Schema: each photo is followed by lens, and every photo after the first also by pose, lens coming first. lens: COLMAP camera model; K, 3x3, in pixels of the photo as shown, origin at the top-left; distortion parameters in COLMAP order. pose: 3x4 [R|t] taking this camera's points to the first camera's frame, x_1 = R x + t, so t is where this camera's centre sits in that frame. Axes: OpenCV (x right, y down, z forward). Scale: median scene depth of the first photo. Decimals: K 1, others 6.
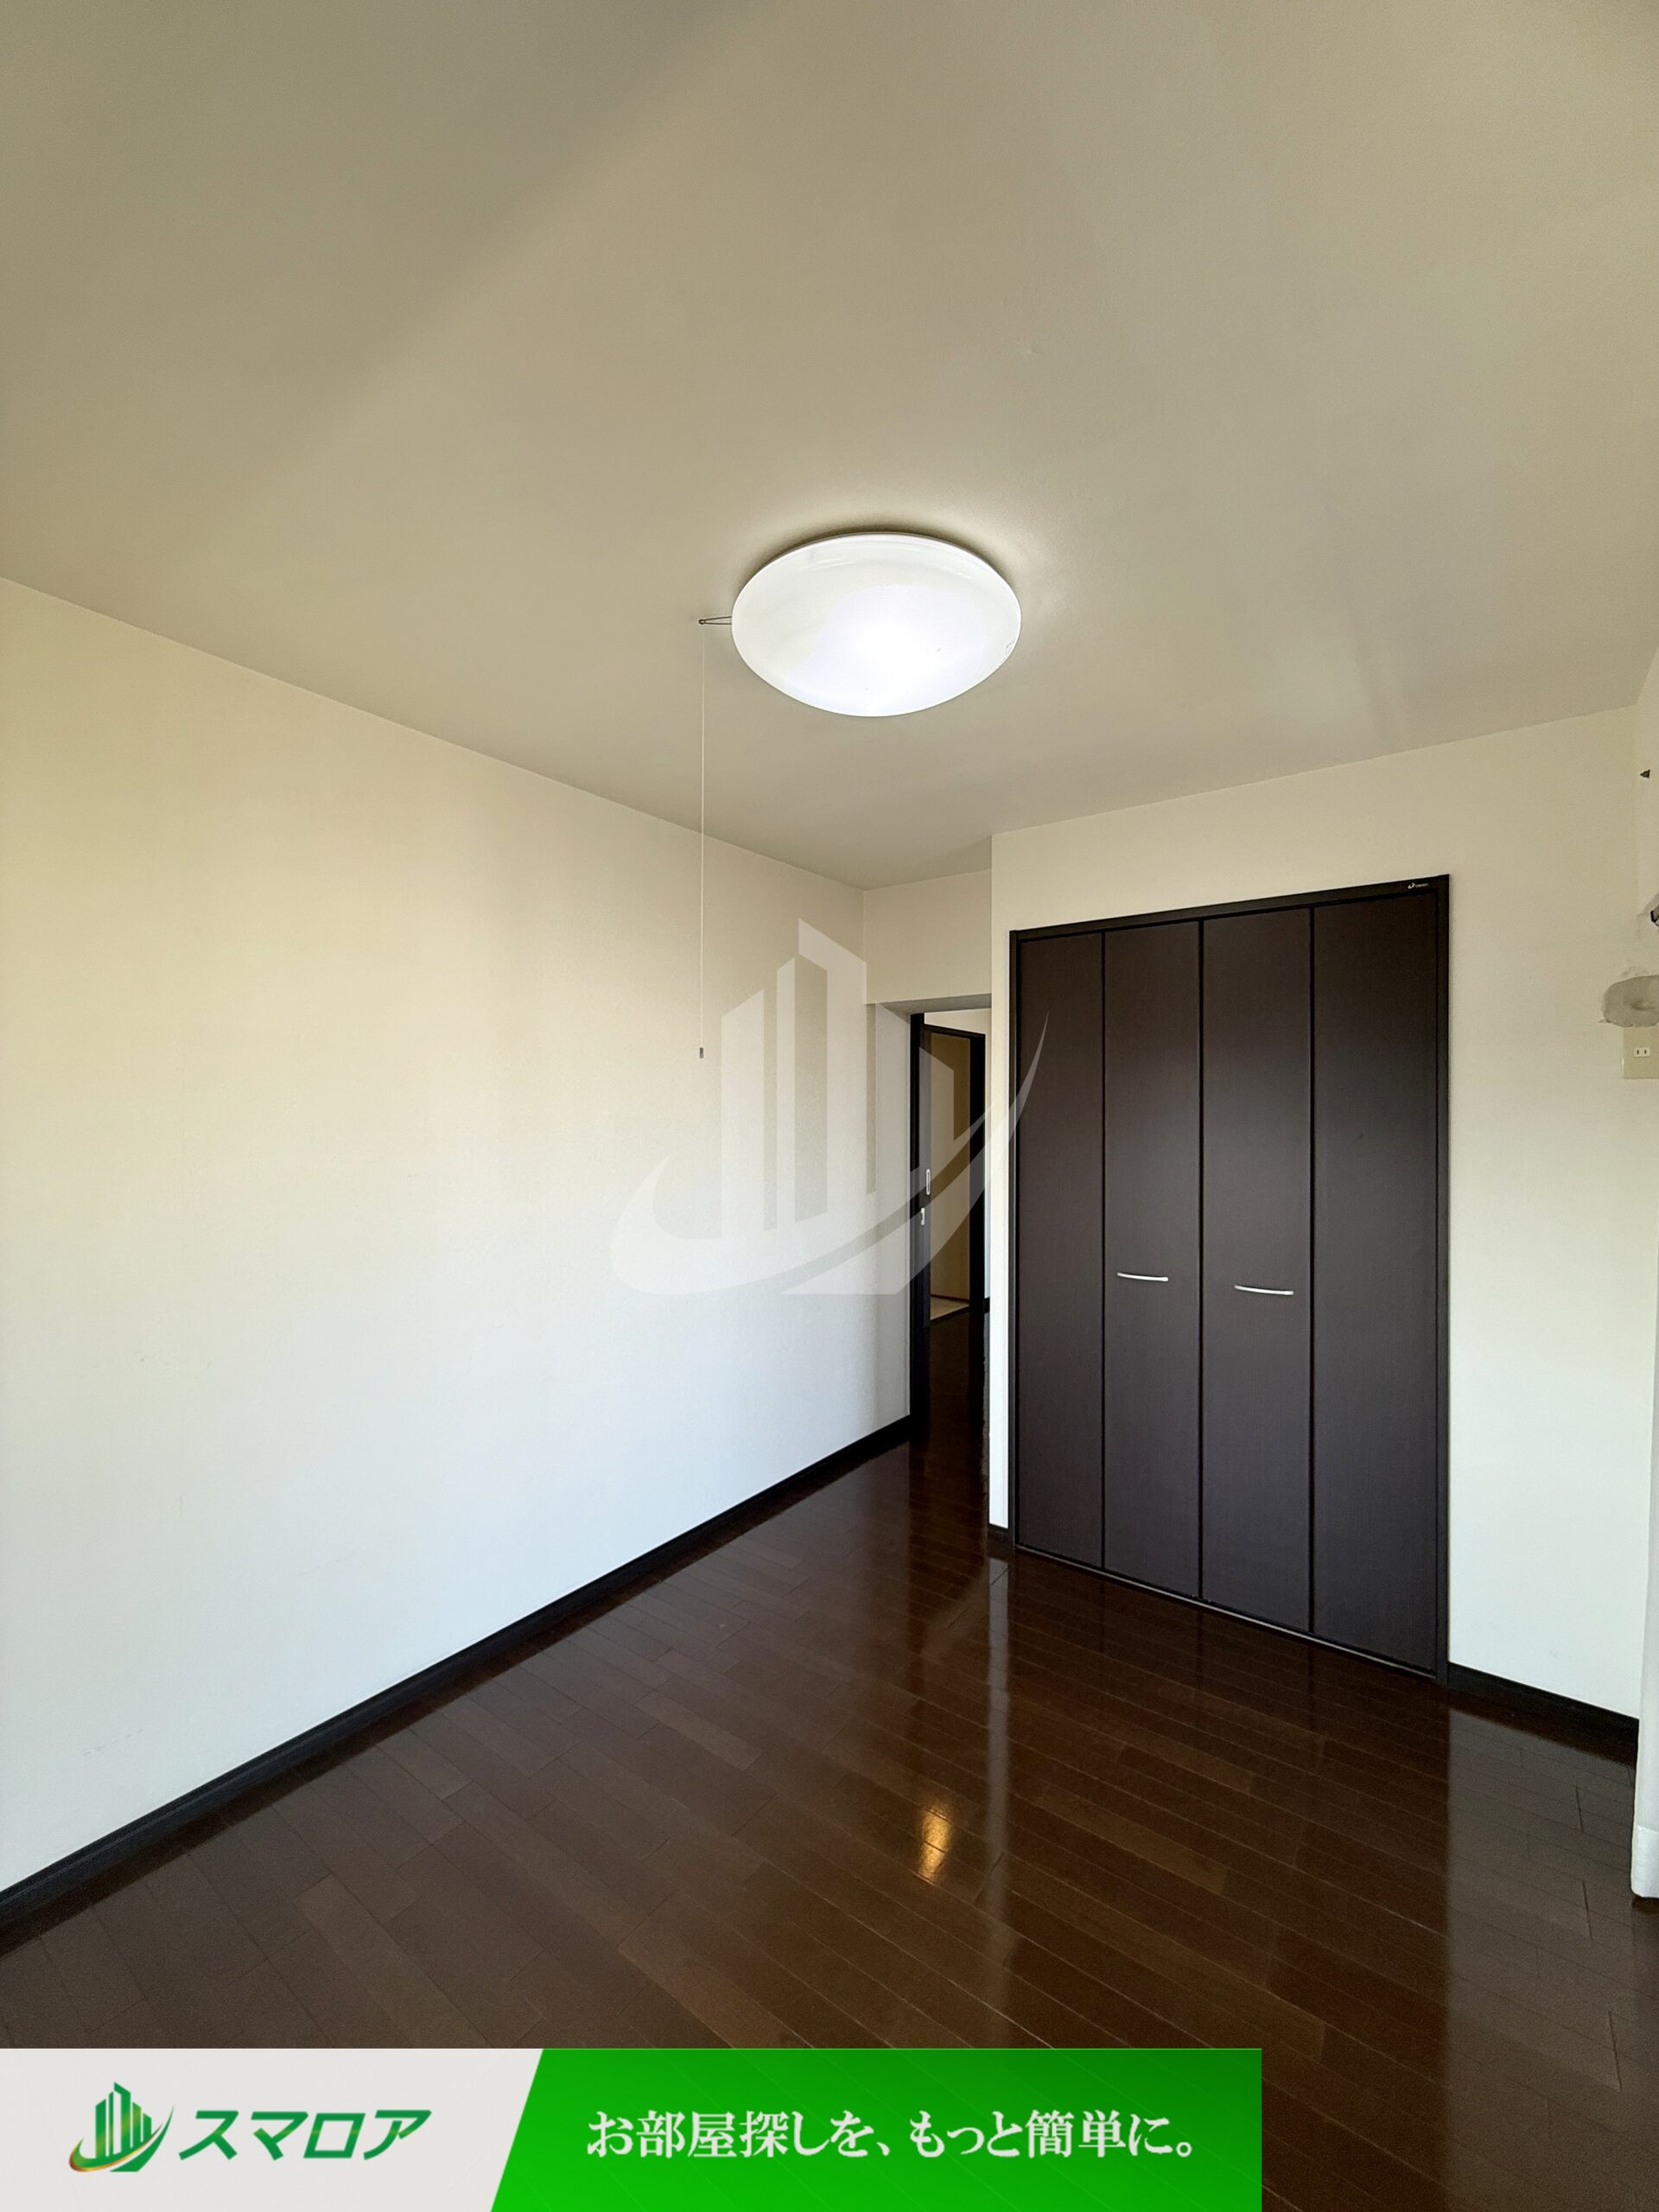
lens RADIAL K [[883.2, 0, 823.3], [0, 883.2, 1106.1], [0, 0, 1]] dist [0.002982, 0.000746]
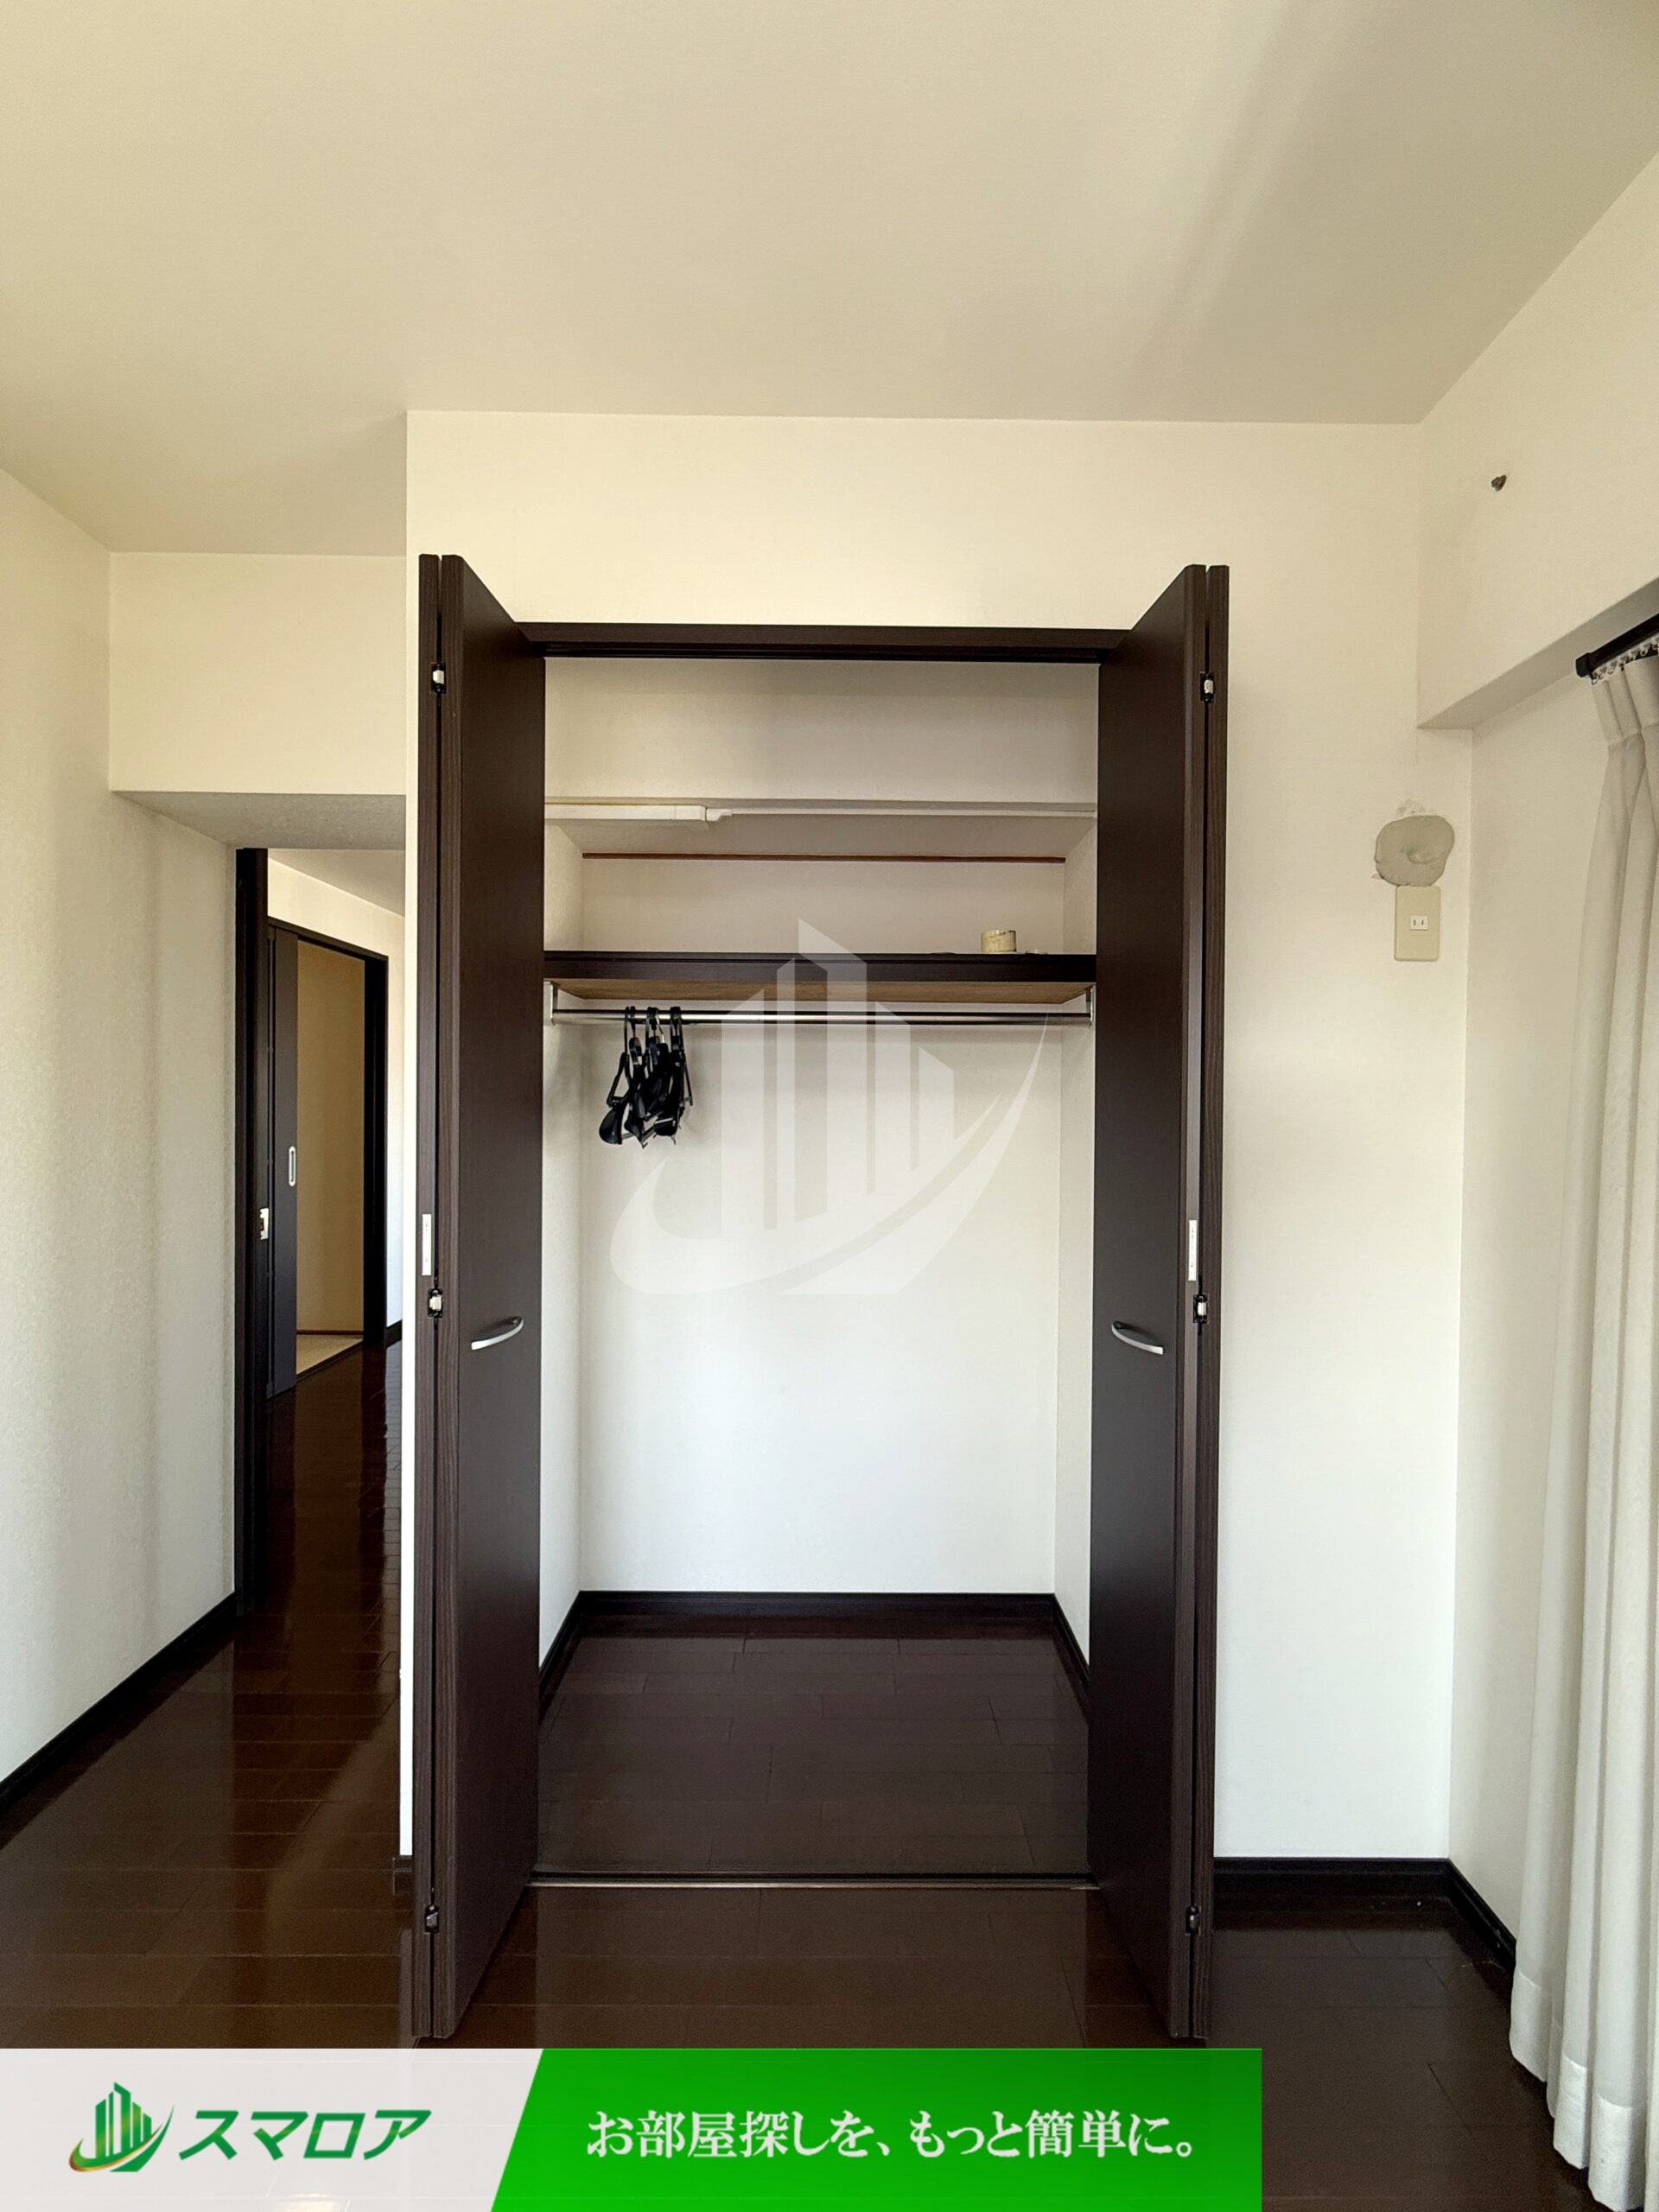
lens RADIAL K [[883.2, 0, 819.7], [0, 883.2, 1115.0], [0, 0, 1]] dist [0.002982, 0.000746]
pose [[0.800166, -0.007723, 0.599729, 0.057317], [-0.010959, 0.999562, 0.027494, 0.038904], [-0.599679, -0.028572, 0.799731, 0.355148]]
